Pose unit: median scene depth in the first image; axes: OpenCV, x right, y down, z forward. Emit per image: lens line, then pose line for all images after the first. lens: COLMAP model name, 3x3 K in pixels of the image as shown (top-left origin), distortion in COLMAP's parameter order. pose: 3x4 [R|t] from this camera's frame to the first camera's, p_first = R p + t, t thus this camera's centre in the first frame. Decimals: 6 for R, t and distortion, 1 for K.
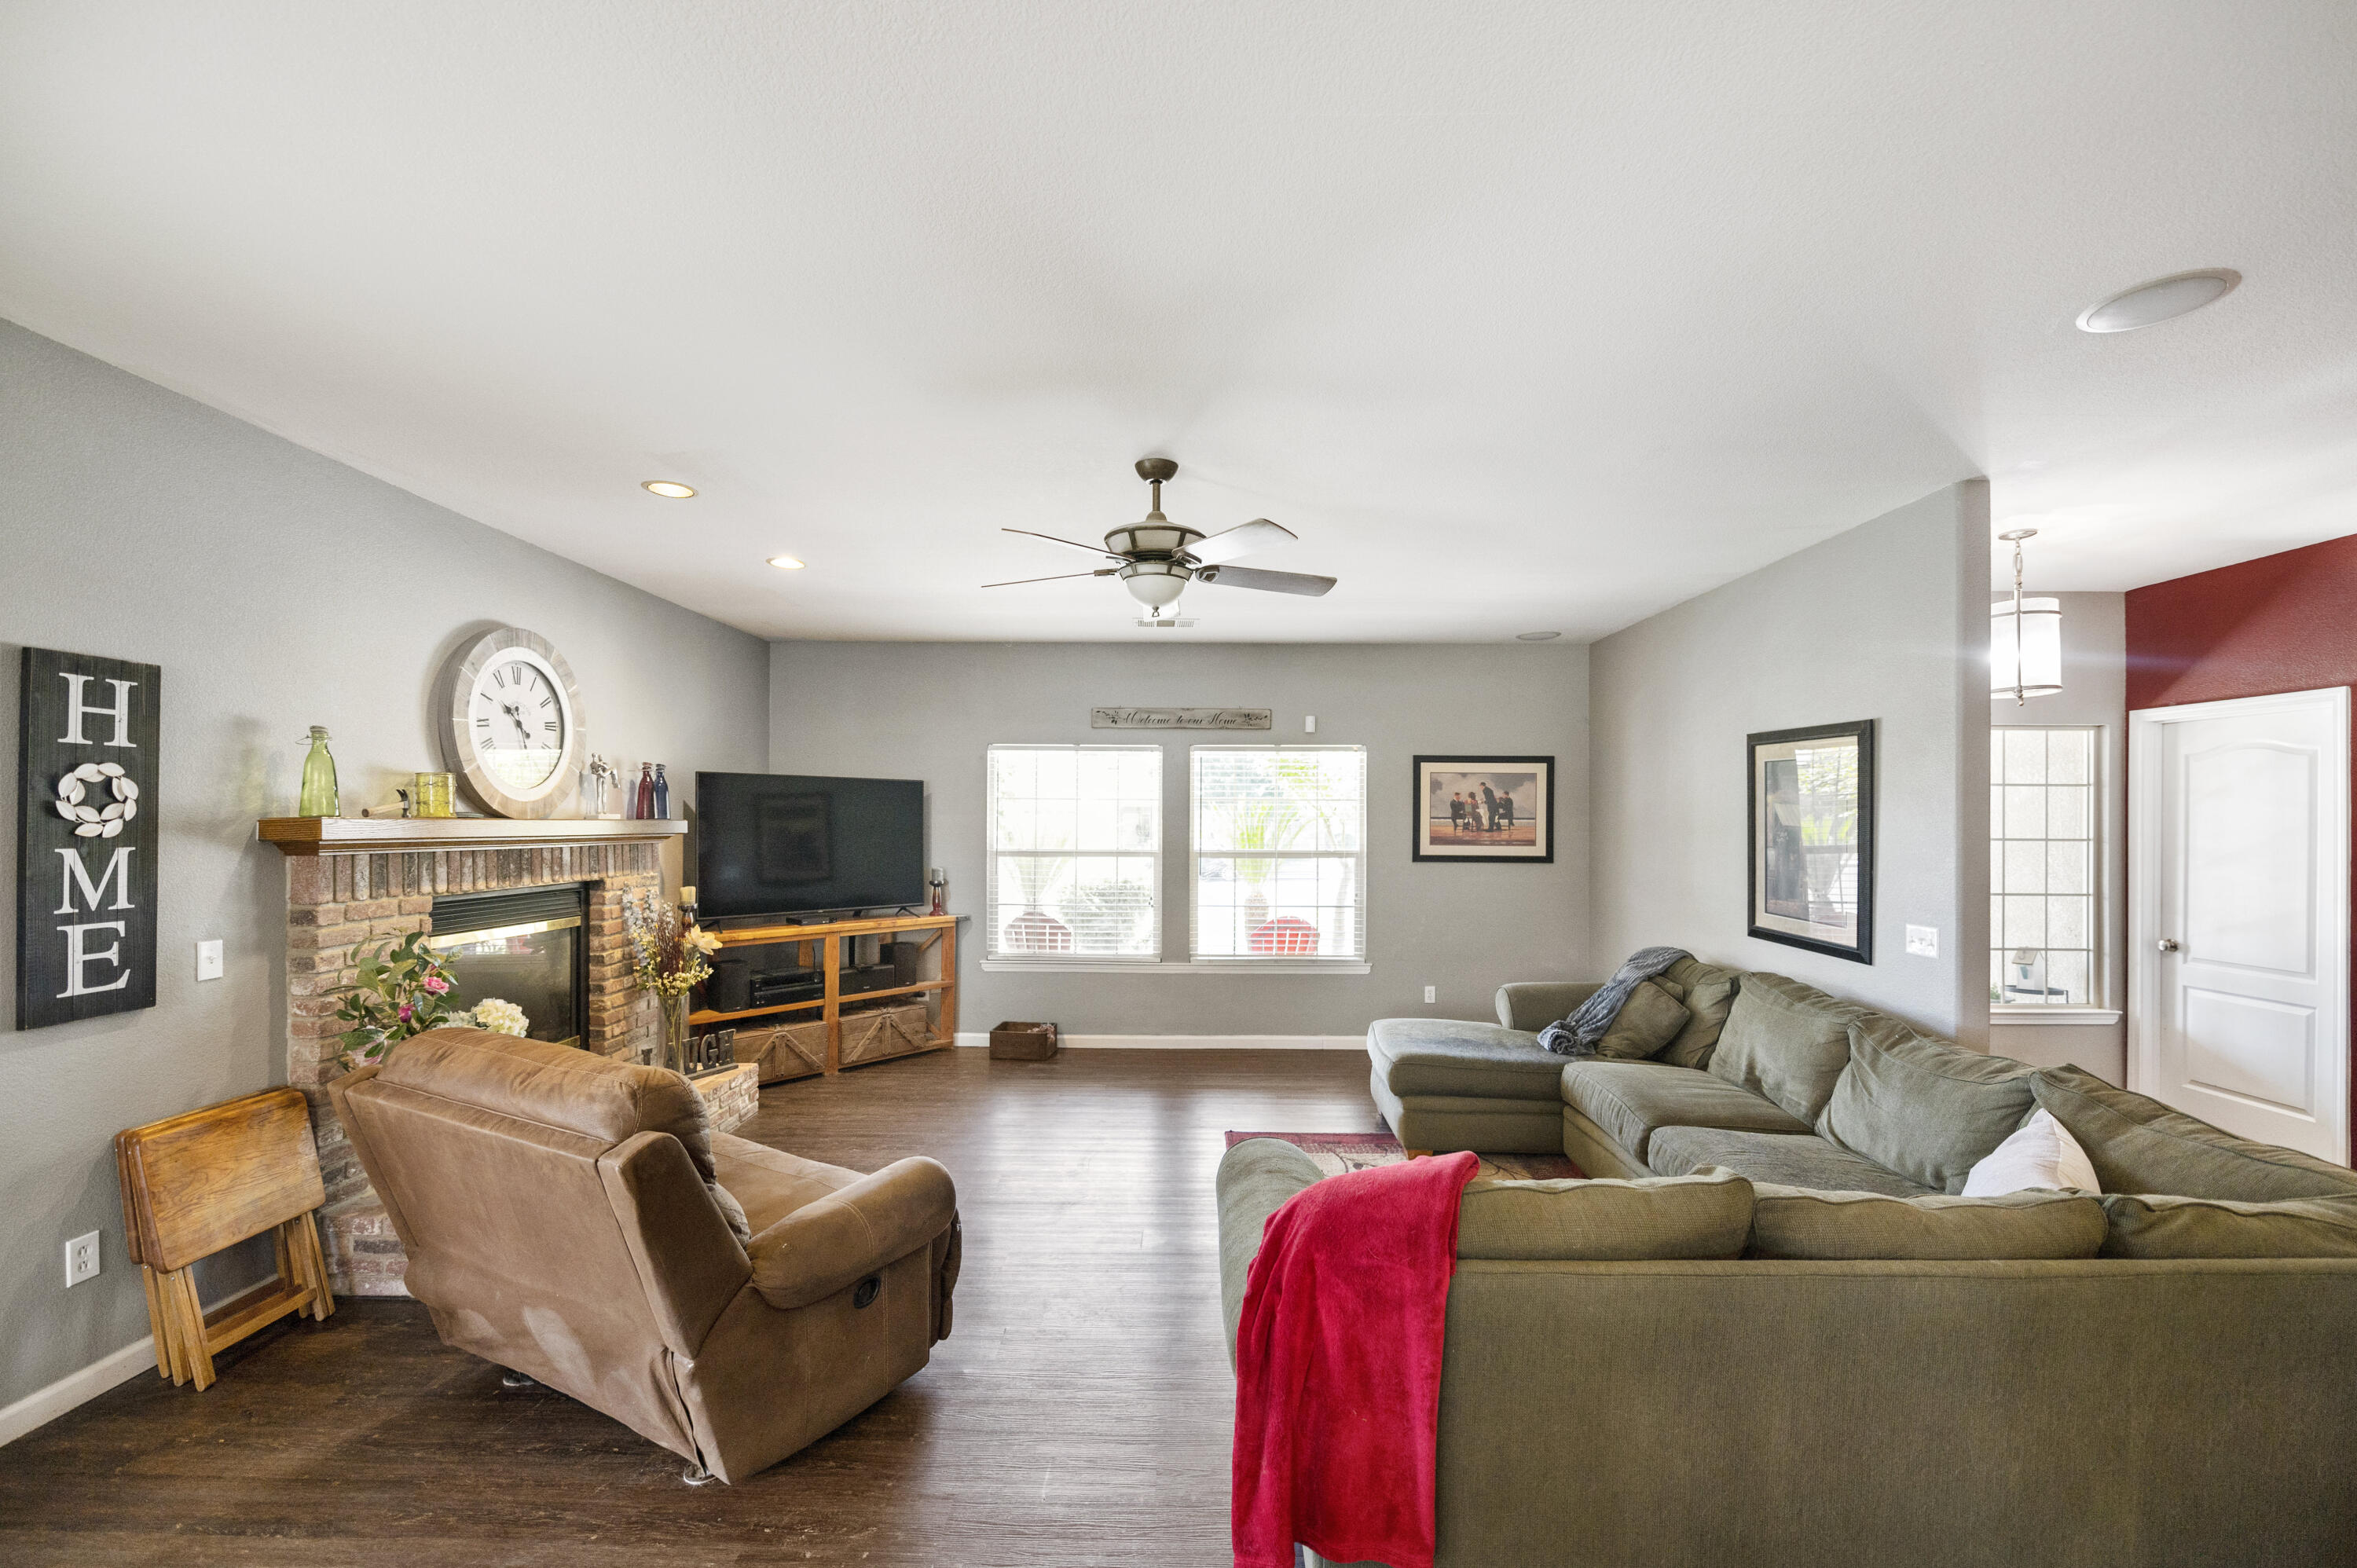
lens RADIAL K [[947.0, 0, 1179.3], [0, 947.0, 821.4], [0, 0, 1]] dist [-0.007845, -0.000089]
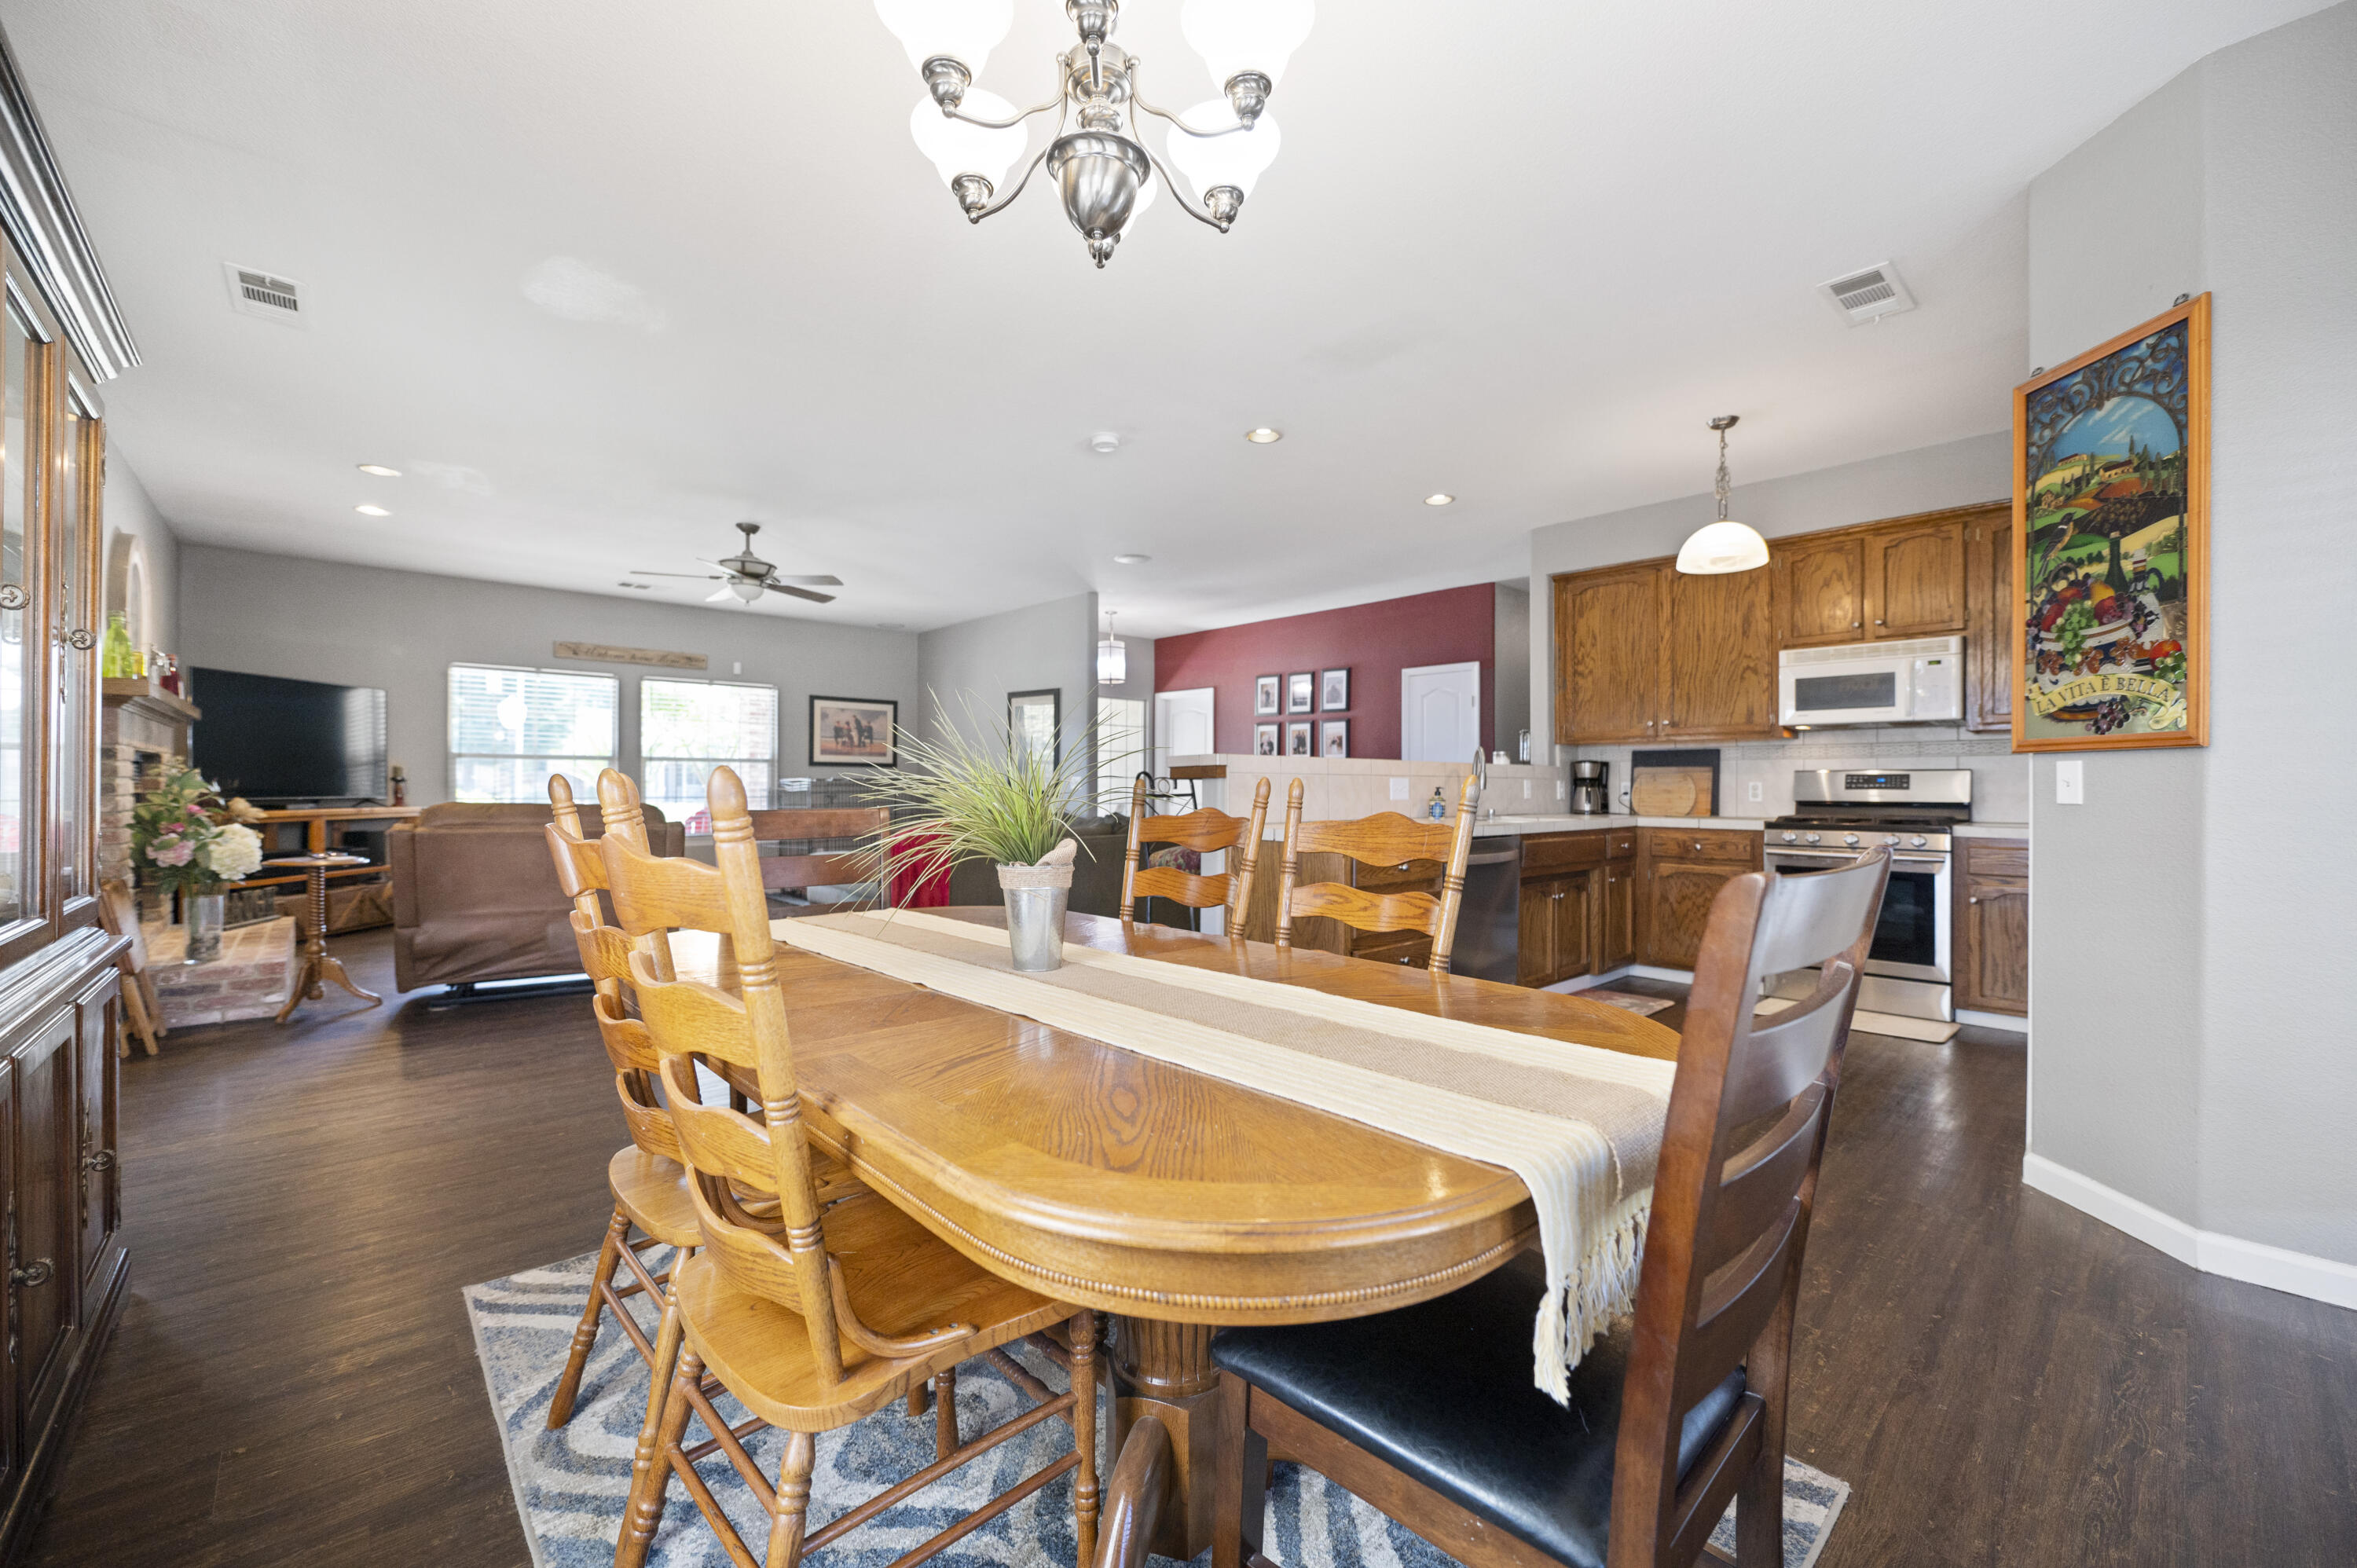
lens RADIAL K [[931.4, 0, 1185.2], [0, 931.4, 781.3], [0, 0, 1]] dist [-0.006845, -0.000111]
pose [[0.721150, -0.000377, 0.692779, -0.366296], [0.000995, 0.999999, -0.000492, 0.072592], [-0.692779, 0.001044, 0.721149, -0.505886]]
